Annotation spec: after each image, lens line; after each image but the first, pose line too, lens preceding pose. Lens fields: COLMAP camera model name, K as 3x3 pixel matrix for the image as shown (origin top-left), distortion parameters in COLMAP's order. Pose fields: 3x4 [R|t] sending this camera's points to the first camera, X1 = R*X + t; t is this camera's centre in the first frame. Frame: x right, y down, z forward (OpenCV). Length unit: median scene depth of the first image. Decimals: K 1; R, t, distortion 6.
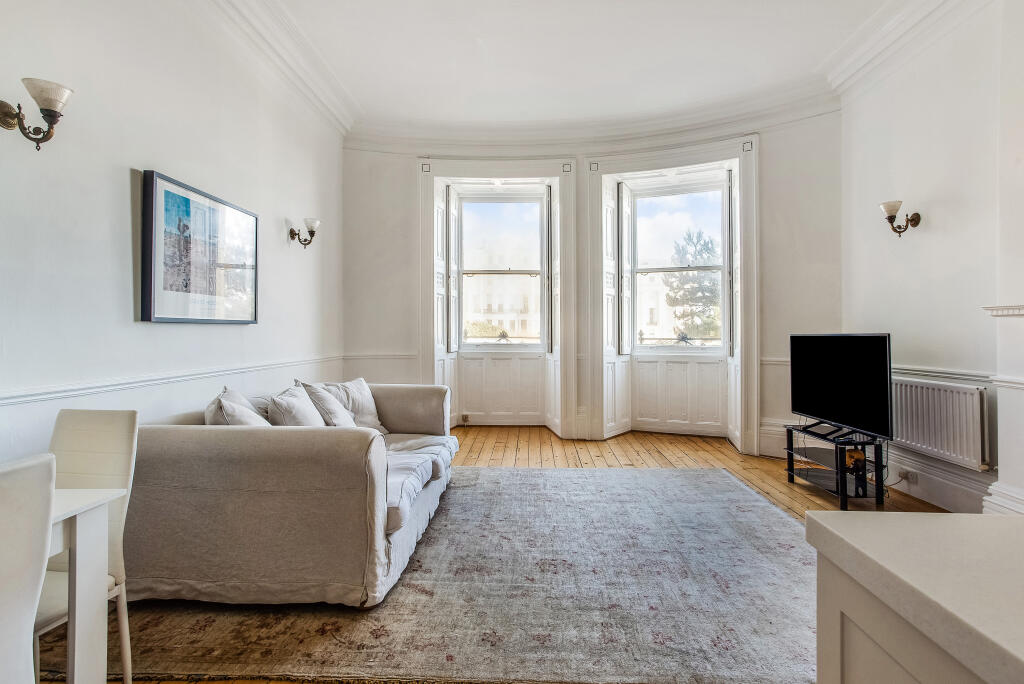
lens RADIAL K [[517.0, 0, 589.5], [0, 517.0, 327.1], [0, 0, 1]] dist [0.022738, 0.000532]
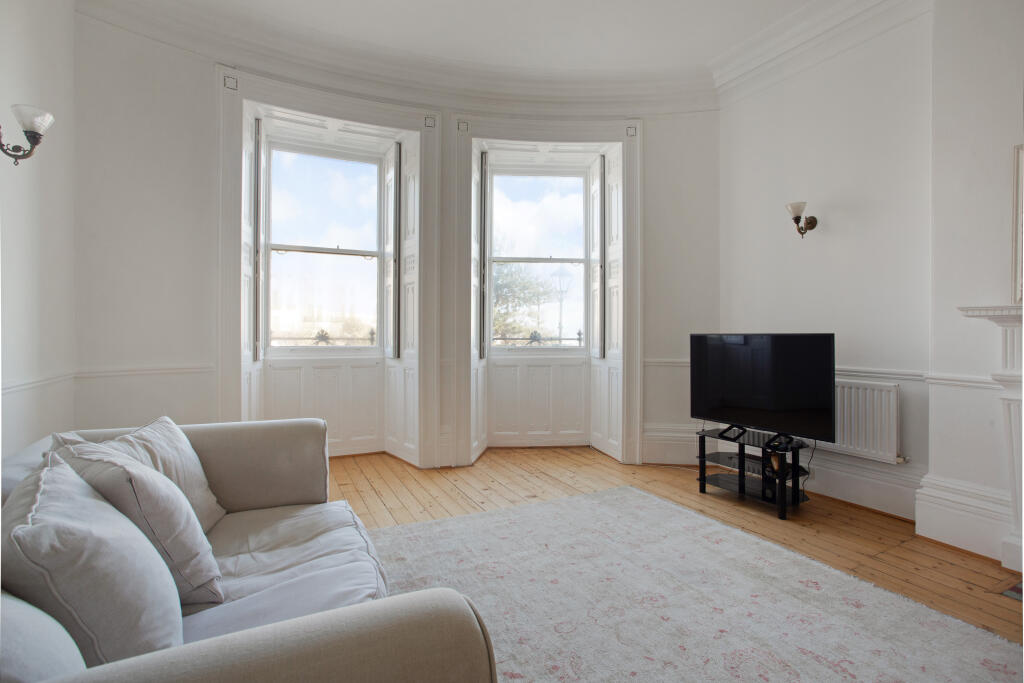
lens RADIAL K [[479.9, 0, 512.7], [0, 479.9, 326.6], [0, 0, 1]] dist [-0.009687, 0.000347]
pose [[0.909803, 0.005710, 0.415002, -0.267409], [-0.004888, 0.999983, -0.003043, 0.004318], [-0.415012, 0.000740, 0.909816, 0.340365]]
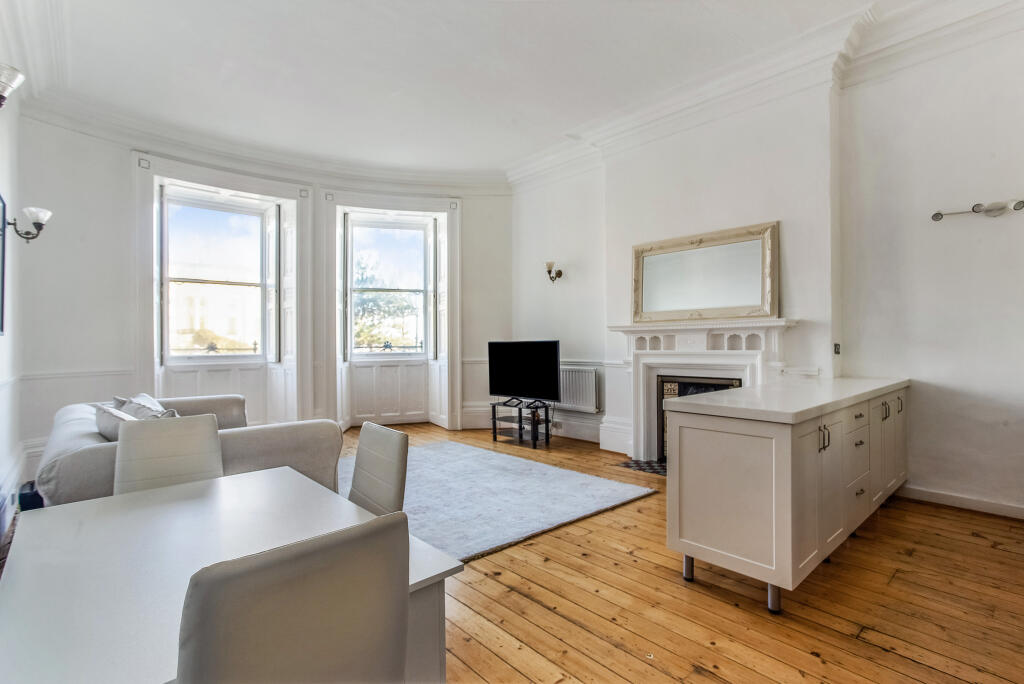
lens RADIAL K [[477.0, 0, 545.5], [0, 477.0, 336.0], [0, 0, 1]] dist [-0.020280, 0.018057]
pose [[0.730383, -0.002848, 0.683032, -0.418556], [0.005626, 0.999982, -0.001846, 0.000626], [-0.683015, 0.005191, 0.730386, -0.097887]]
